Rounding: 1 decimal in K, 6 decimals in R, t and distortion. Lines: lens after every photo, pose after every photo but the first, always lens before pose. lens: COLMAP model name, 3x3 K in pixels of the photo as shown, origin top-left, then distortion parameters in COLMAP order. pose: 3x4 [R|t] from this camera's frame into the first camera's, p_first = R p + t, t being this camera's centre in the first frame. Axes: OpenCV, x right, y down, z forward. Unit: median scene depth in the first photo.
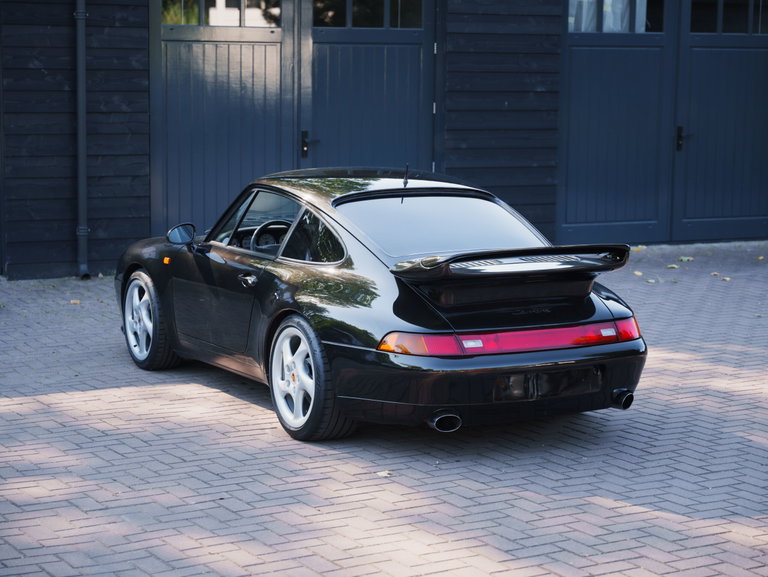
lens RADIAL K [[1654.9, 0, 389.1], [0, 1654.9, 290.6], [0, 0, 1]] dist [0.051180, 0.000000]
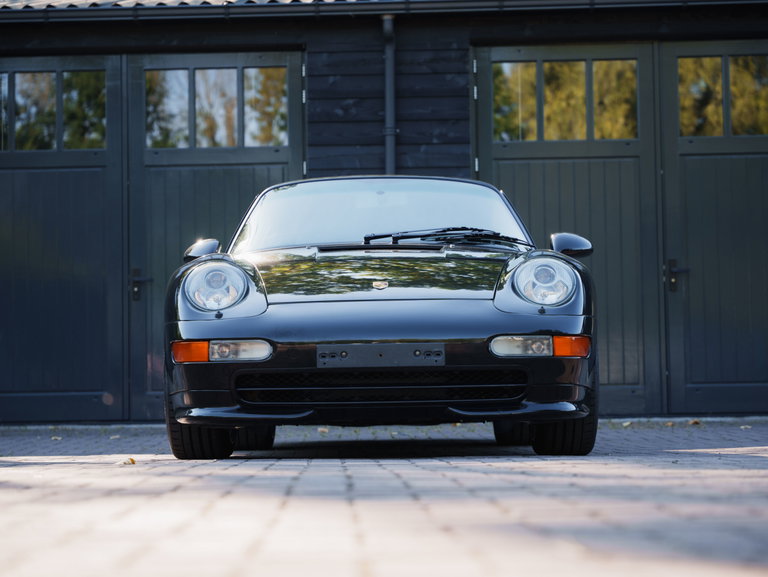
lens RADIAL K [[1654.9, 0, 385.7], [0, 1654.9, 296.6], [0, 0, 1]] dist [0.051180, 0.000000]
pose [[0.876966, -0.049445, -0.478002, 0.236919], [-0.046284, 0.981378, -0.186429, 0.090655], [0.478318, 0.185616, 0.858346, 0.231557]]
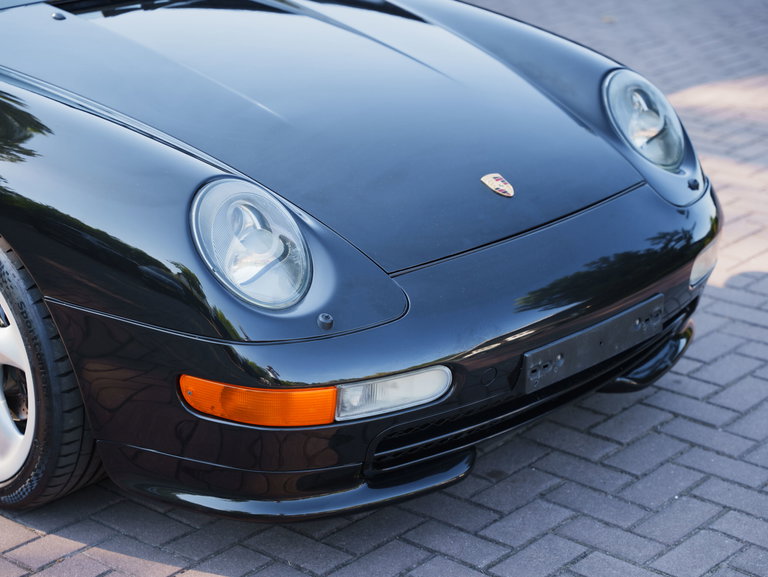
lens RADIAL K [[1654.9, 0, 383.0], [0, 1654.9, 286.7], [0, 0, 1]] dist [0.051180, 0.000000]
pose [[0.948575, -0.106143, 0.298226, -0.054582], [0.038455, 0.973770, 0.224262, -0.030659], [-0.314208, -0.201261, 0.927775, 0.381497]]
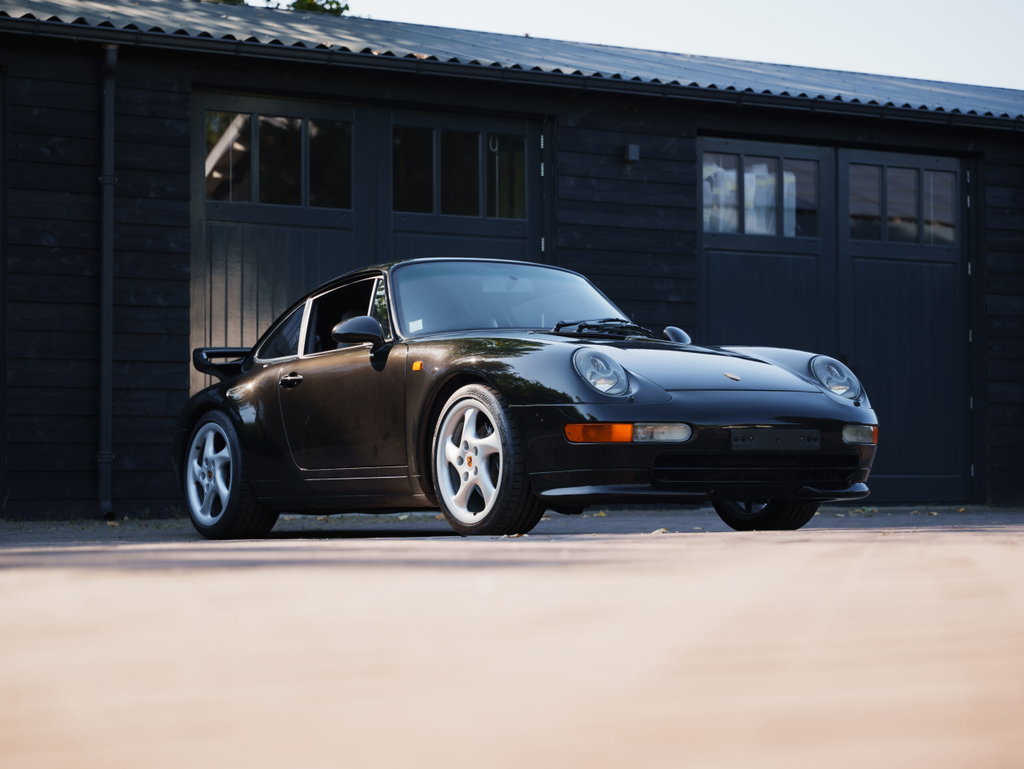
lens RADIAL K [[2206.5, 0, 503.9], [0, 2206.5, 381.5], [0, 0, 1]] dist [0.051180, 0.000000]
pose [[0.996648, -0.014403, 0.080537, -0.083568], [0.029436, 0.981590, -0.188718, 0.126700], [-0.076336, 0.190456, 0.978723, -0.014553]]
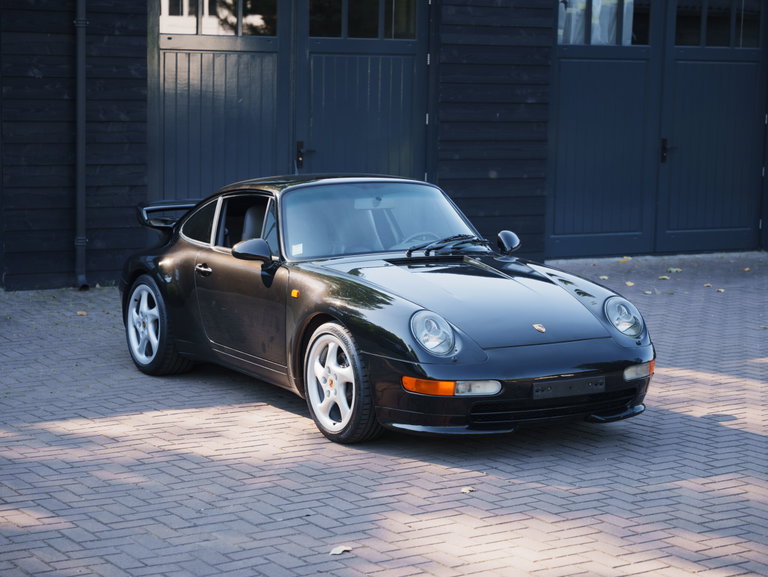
lens RADIAL K [[1654.9, 0, 386.4], [0, 1654.9, 290.7], [0, 0, 1]] dist [0.051180, 0.000000]
pose [[0.998673, 0.001342, 0.051489, -0.053663], [-0.001122, 0.999990, -0.004284, -0.002389], [-0.051494, 0.004220, 0.998664, 0.003276]]
